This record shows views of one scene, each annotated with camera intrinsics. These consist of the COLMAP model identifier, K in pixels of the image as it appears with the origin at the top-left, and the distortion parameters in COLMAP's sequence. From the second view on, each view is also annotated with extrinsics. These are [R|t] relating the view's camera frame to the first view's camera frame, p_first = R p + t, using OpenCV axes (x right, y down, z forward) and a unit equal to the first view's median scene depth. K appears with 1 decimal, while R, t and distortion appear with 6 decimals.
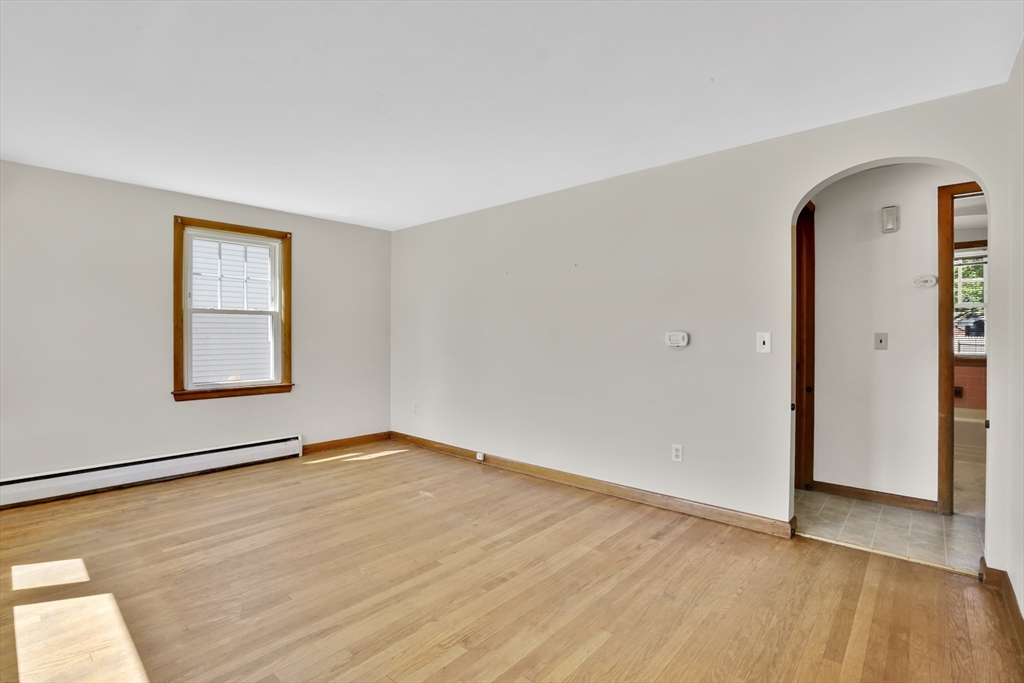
lens RADIAL K [[469.2, 0, 474.8], [0, 469.2, 336.4], [0, 0, 1]] dist [-0.043903, 0.012360]
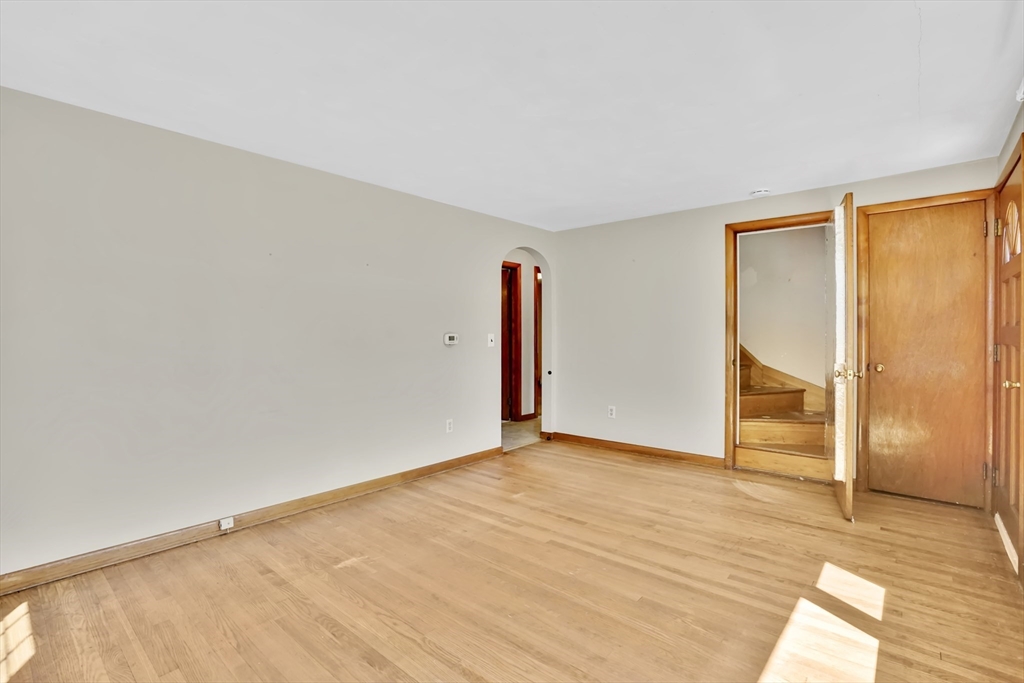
lens RADIAL K [[498.2, 0, 512.0], [0, 498.2, 341.5], [0, 0, 1]] dist [-0.069721, 0.030802]
pose [[-0.063935, -0.014556, 0.997848, -1.018772], [0.009076, 0.999844, 0.015167, -0.007856], [-0.997913, 0.010026, -0.063793, 0.950862]]
